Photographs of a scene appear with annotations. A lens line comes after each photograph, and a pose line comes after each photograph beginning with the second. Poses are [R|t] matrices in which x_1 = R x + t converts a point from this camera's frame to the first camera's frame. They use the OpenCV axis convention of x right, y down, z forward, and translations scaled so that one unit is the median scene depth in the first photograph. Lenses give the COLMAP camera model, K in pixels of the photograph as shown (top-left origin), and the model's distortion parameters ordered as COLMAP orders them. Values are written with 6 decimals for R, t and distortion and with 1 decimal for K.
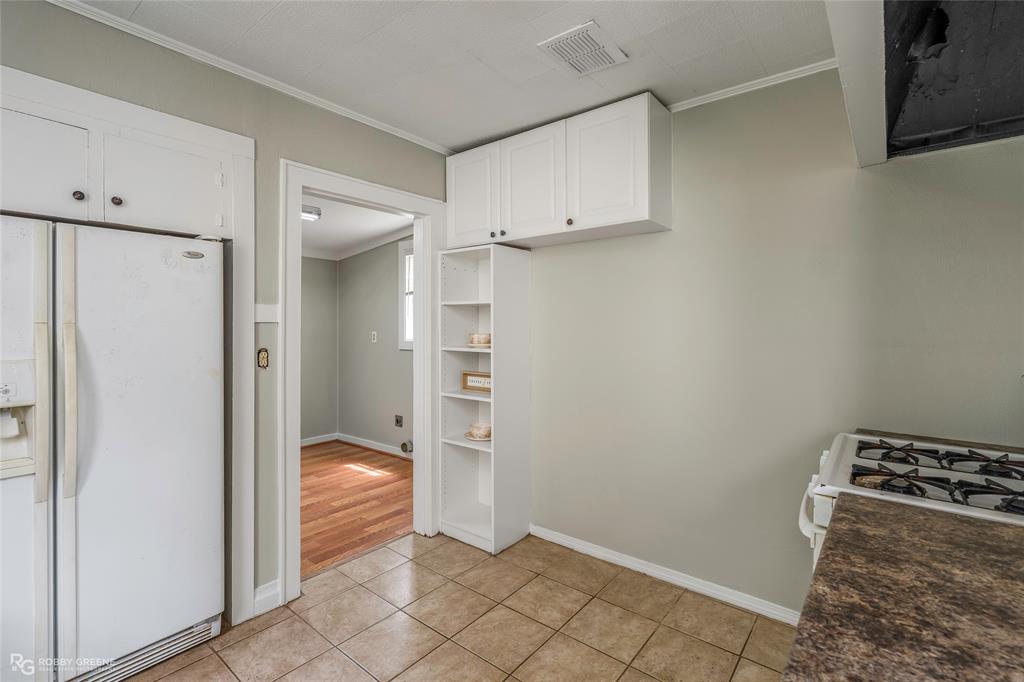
lens RADIAL K [[479.5, 0, 512.0], [0, 479.5, 341.0], [0, 0, 1]] dist [0.000273, 0.000004]
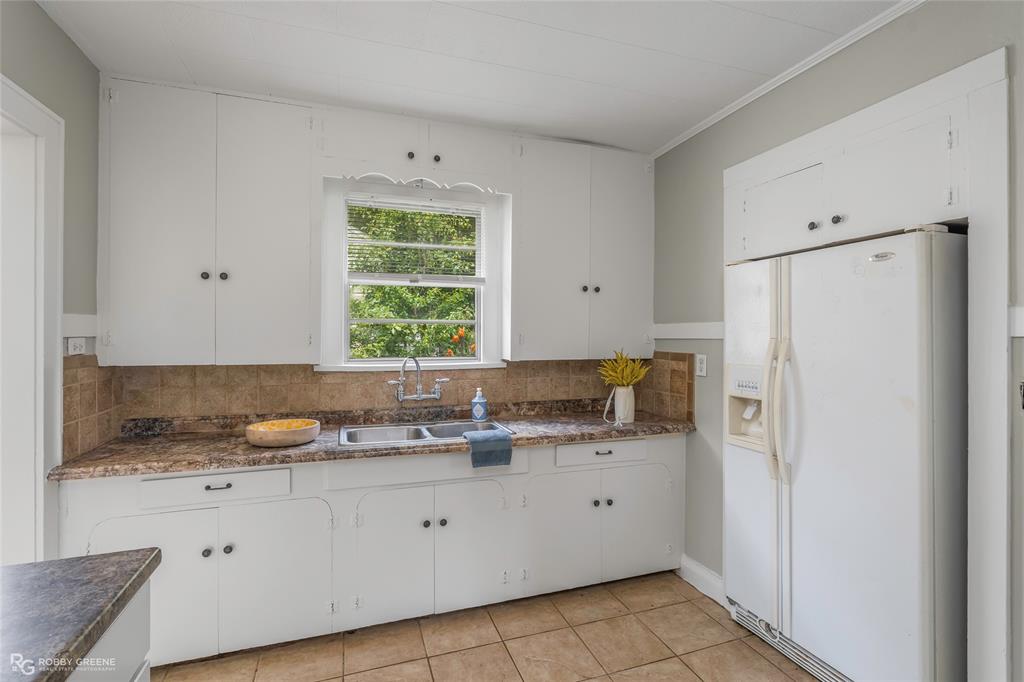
lens RADIAL K [[477.9, 0, 512.0], [0, 477.9, 341.0], [0, 0, 1]] dist [-0.001633, -0.000367]
pose [[-0.522930, 0.013858, -0.852263, 0.407342], [-0.018806, 0.999437, 0.027790, -0.046132], [0.852168, 0.030560, -0.522375, 0.930866]]
